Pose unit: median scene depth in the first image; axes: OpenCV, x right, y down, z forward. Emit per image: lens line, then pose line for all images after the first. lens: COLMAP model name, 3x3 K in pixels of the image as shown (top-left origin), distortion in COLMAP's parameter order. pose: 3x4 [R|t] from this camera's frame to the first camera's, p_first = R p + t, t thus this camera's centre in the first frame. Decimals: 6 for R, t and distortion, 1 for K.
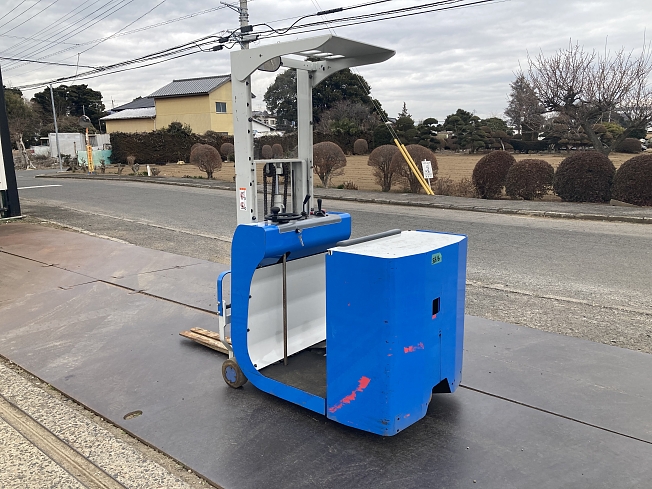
lens RADIAL K [[533.3, 0, 315.7], [0, 533.3, 242.0], [0, 0, 1]] dist [0.024660, -0.011288]
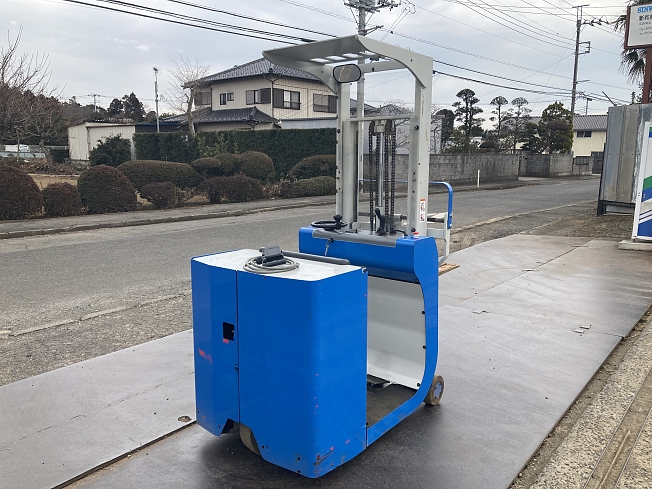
lens RADIAL K [[533.3, 0, 324.7], [0, 533.3, 249.9], [0, 0, 1]] dist [0.024660, -0.011288]
pose [[-0.032040, -0.157802, 0.986951, -0.258142], [0.177135, 0.970930, 0.160991, -0.047679], [-0.983665, 0.179982, -0.003156, 0.288177]]
